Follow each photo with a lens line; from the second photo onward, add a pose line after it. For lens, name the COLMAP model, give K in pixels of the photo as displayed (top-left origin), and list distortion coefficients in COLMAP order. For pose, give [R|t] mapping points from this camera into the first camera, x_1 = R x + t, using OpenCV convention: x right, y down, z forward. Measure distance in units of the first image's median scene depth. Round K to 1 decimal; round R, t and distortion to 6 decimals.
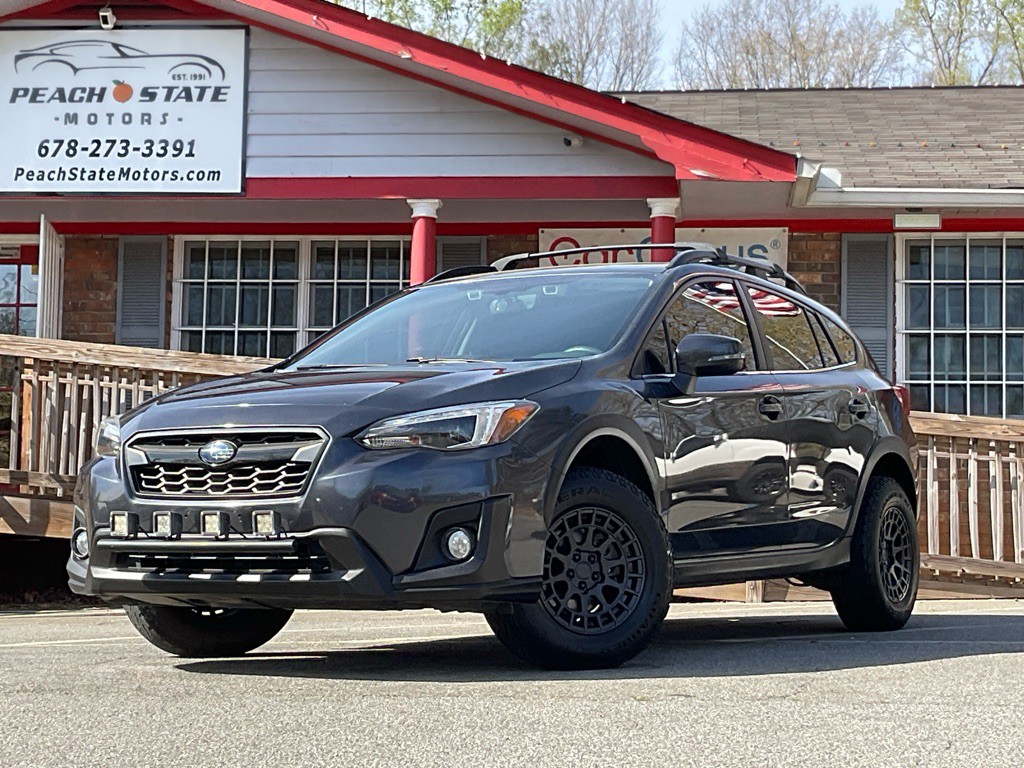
lens RADIAL K [[2109.5, 0, 512.0], [0, 2109.5, 384.0], [0, 0, 1]] dist [0.202584, 0.085932]
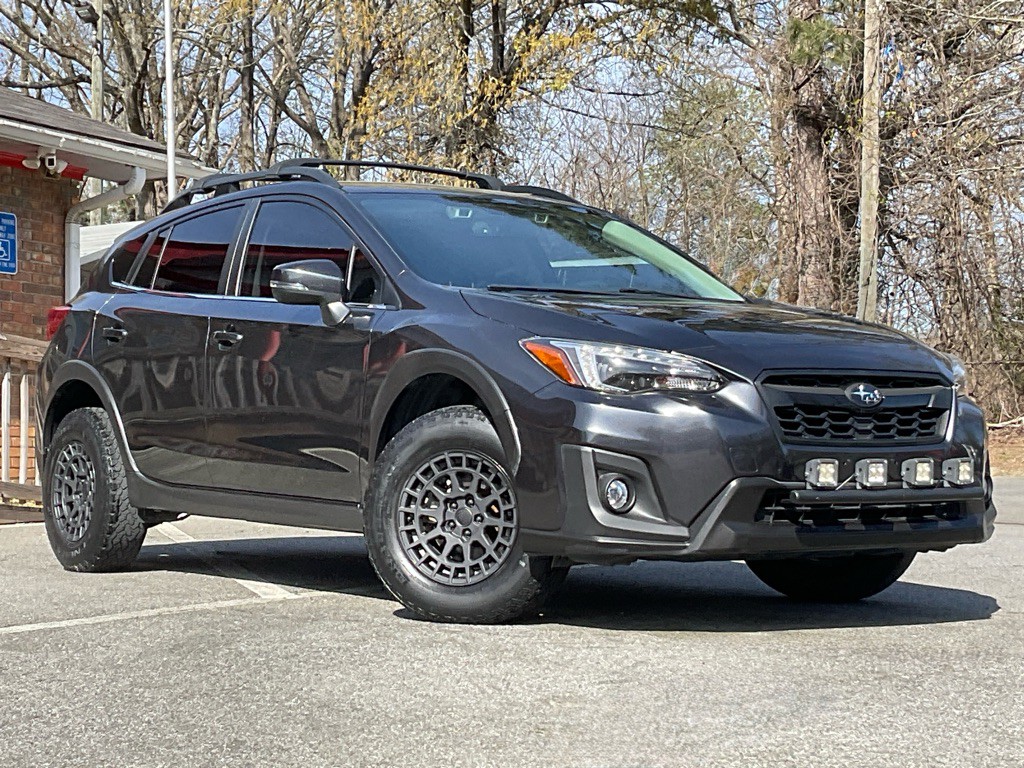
lens RADIAL K [[2109.5, 0, 512.0], [0, 2109.5, 384.0], [0, 0, 1]] dist [0.202584, 0.085932]
pose [[0.411357, 0.020328, 0.911248, -0.534542], [-0.062548, 0.998024, 0.005972, 0.015737], [-0.909326, -0.059454, 0.411816, 0.379523]]
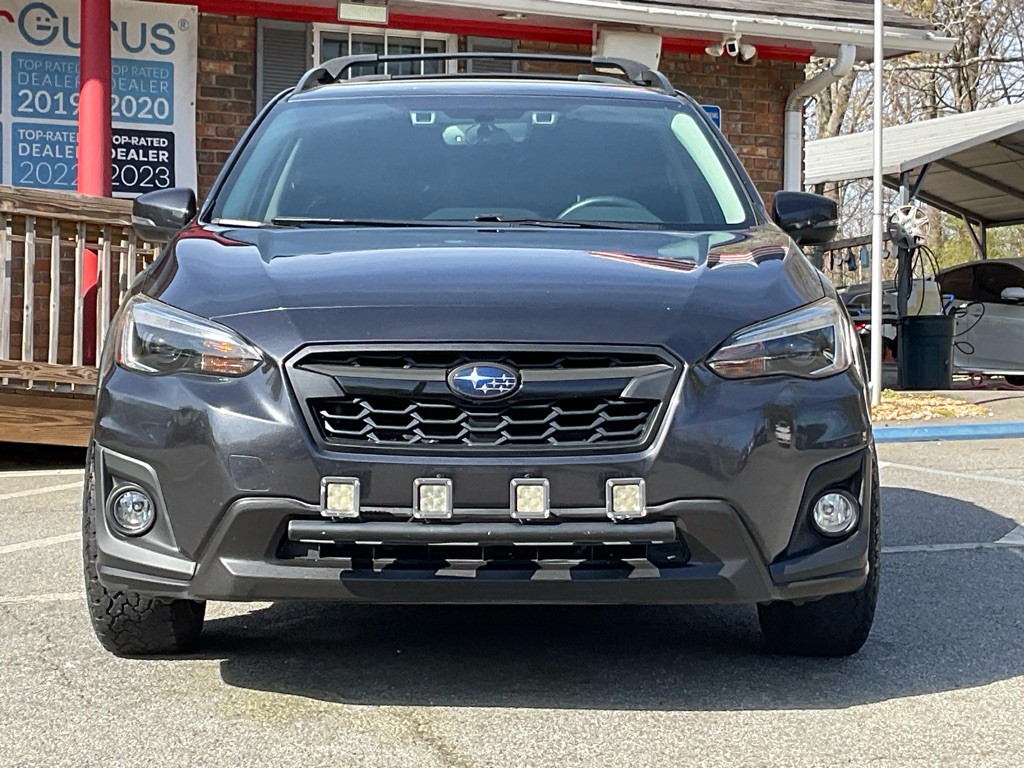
lens RADIAL K [[2109.5, 0, 512.0], [0, 2109.5, 384.0], [0, 0, 1]] dist [0.202584, 0.085932]
pose [[0.862970, -0.018680, 0.504910, -0.229276], [-0.037023, 0.994292, 0.100063, -0.015856], [-0.503898, -0.105045, 0.857352, 0.224054]]
